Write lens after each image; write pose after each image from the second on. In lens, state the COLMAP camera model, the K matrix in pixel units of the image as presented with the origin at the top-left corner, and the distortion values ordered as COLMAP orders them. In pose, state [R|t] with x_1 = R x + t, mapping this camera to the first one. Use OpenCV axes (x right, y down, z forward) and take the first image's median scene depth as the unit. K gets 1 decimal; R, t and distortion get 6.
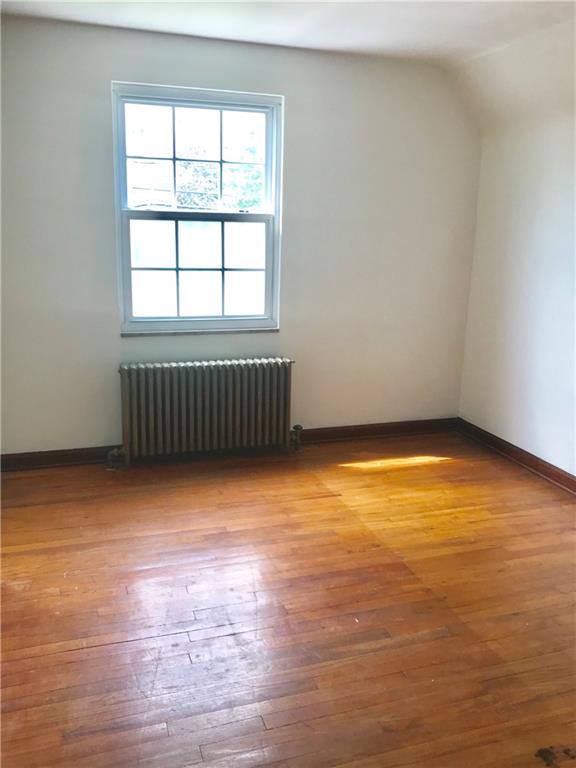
lens RADIAL K [[691.5, 0, 289.9], [0, 691.5, 384.7], [0, 0, 1]] dist [0.084588, -0.049587]
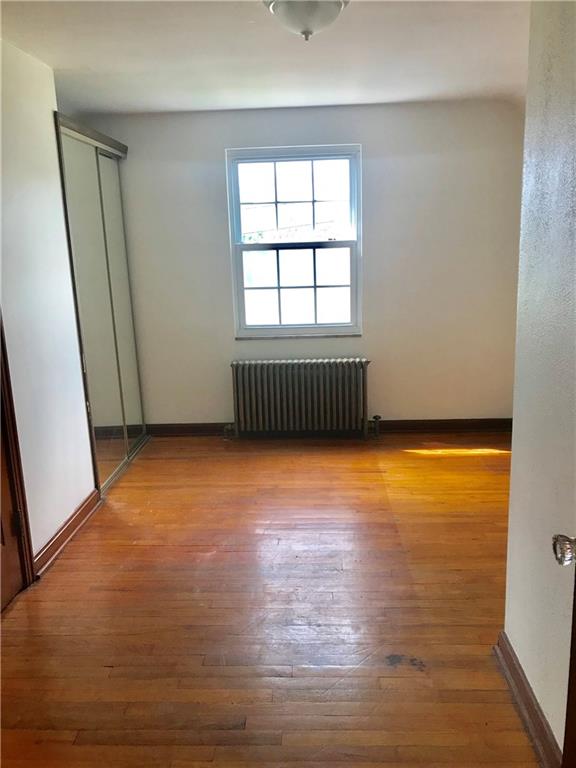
lens RADIAL K [[632.3, 0, 288.0], [0, 632.3, 383.3], [0, 0, 1]] dist [0.075831, 0.000212]
pose [[0.928854, 0.028805, -0.369325, 0.294264], [-0.036300, 0.999252, -0.013361, 0.025536], [0.368664, 0.025817, 0.929204, -0.074696]]
